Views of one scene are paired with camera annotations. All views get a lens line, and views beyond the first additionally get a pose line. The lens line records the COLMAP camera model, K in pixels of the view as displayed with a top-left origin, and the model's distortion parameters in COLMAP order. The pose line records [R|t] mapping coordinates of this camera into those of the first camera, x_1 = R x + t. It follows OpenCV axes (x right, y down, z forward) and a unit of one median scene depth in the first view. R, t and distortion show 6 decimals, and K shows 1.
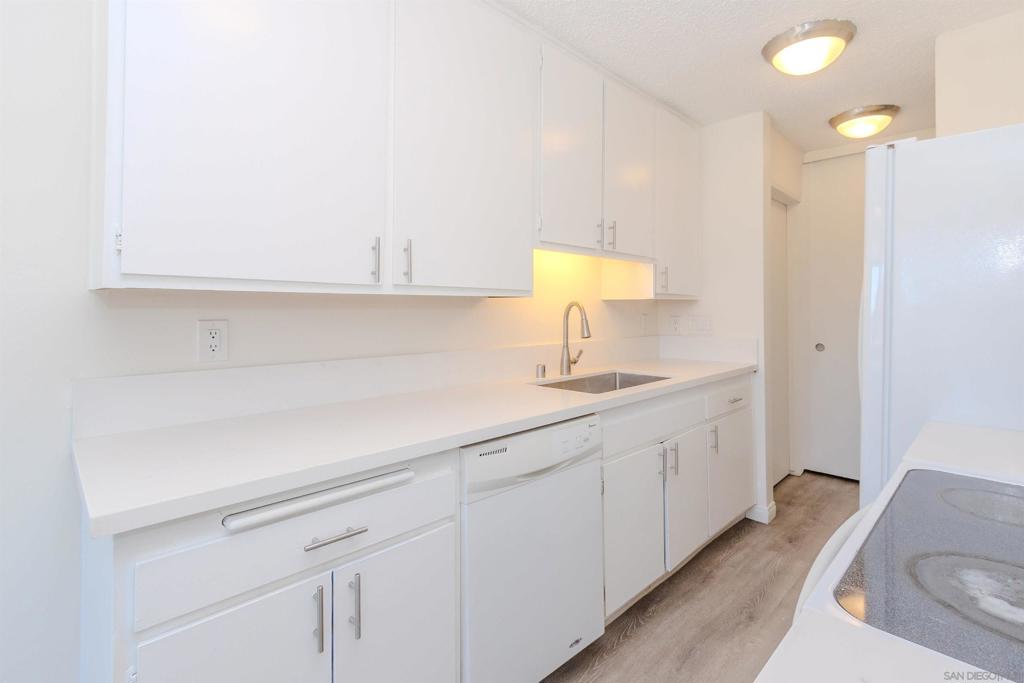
lens RADIAL K [[490.4, 0, 508.3], [0, 490.4, 303.7], [0, 0, 1]] dist [0.001677, -0.000297]
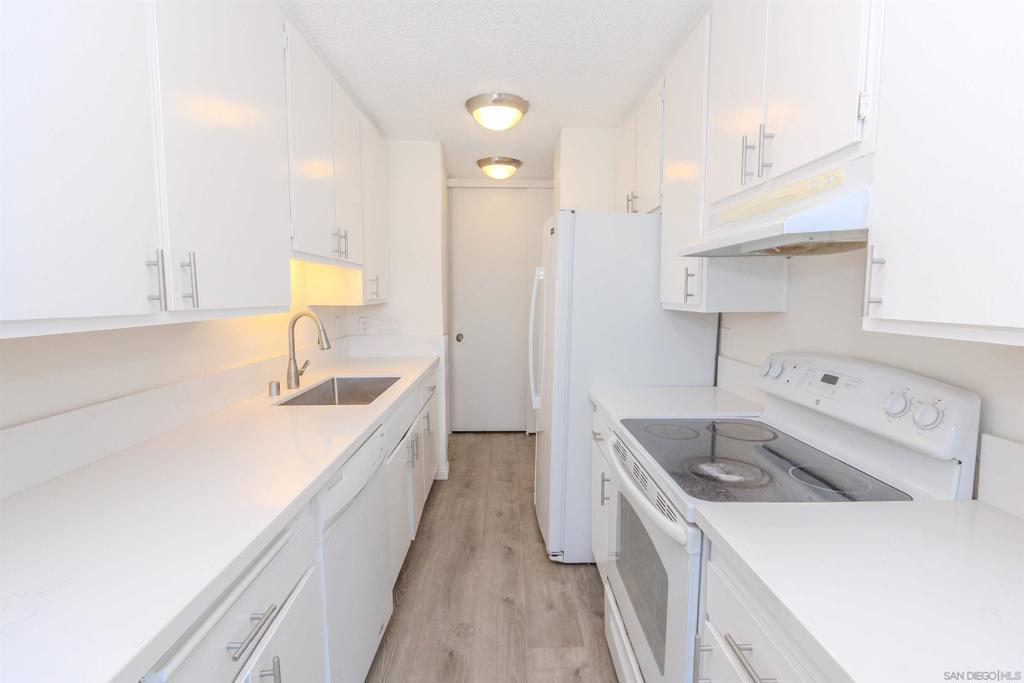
lens RADIAL K [[483.9, 0, 512.0], [0, 483.9, 341.5], [0, 0, 1]] dist [0.000834, -0.000930]
pose [[0.676514, -0.074323, 0.732670, -0.277987], [-0.008485, 0.994042, 0.108671, -0.050390], [-0.736381, -0.079734, 0.671852, 0.065352]]
